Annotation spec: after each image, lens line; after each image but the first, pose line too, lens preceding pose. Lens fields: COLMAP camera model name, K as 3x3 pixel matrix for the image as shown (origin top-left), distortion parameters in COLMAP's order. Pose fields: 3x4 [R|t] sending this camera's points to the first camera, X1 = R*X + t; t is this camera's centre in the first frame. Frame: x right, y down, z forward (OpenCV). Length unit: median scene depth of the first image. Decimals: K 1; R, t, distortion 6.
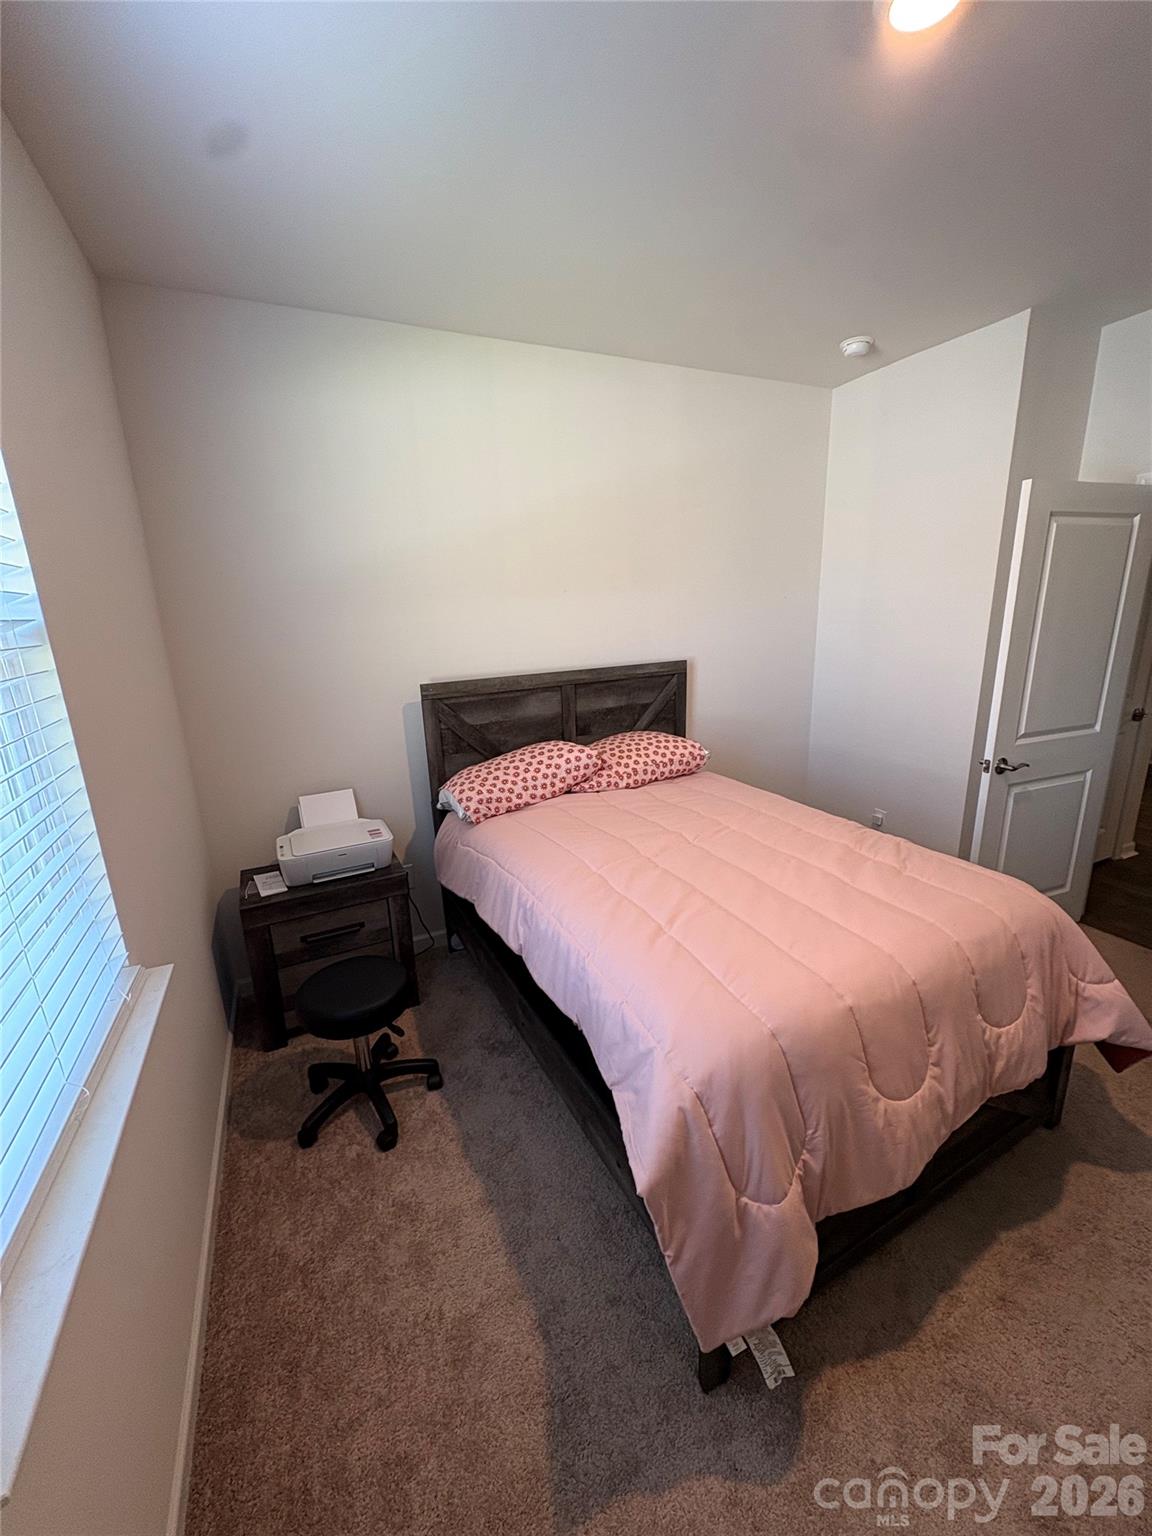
lens RADIAL K [[609.0, 0, 581.5], [0, 609.0, 764.7], [0, 0, 1]] dist [-0.001626, -0.000092]
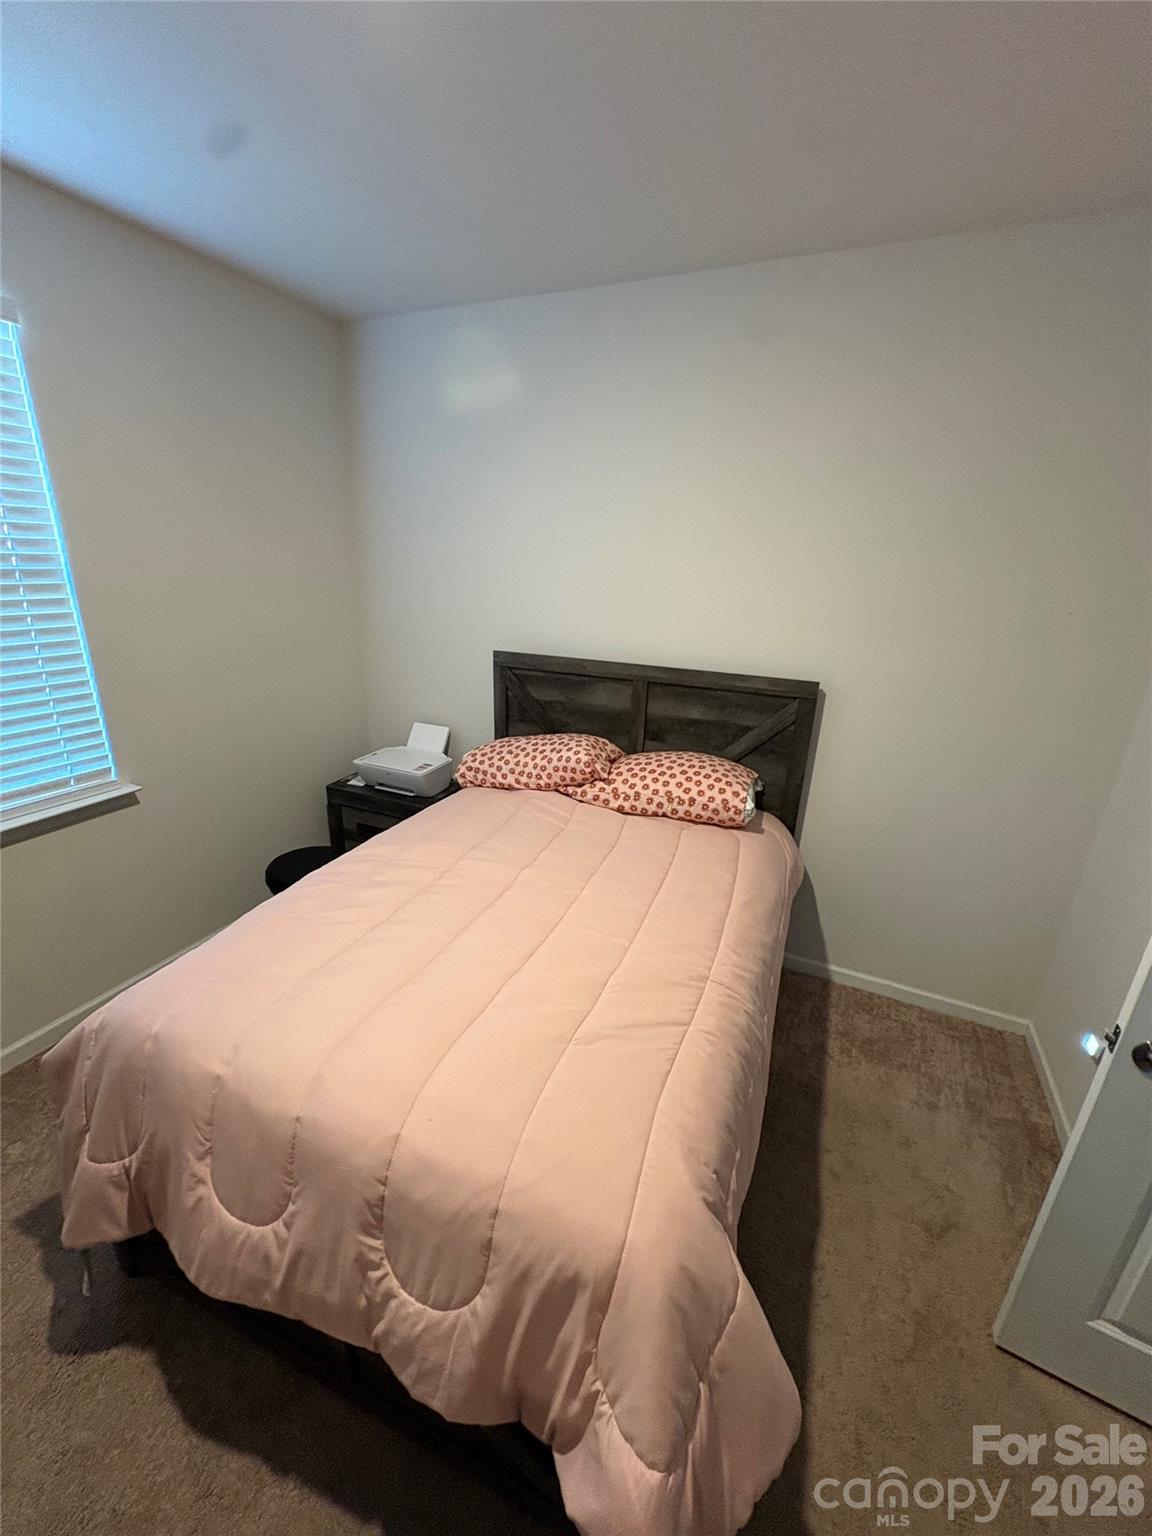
lens RADIAL K [[609.0, 0, 573.6], [0, 609.0, 768.1], [0, 0, 1]] dist [-0.001626, -0.000092]
pose [[0.643405, 0.304506, -0.702358, 0.622073], [-0.252071, 0.950590, 0.181214, -0.159020], [0.722835, 0.060450, 0.688371, 0.360426]]
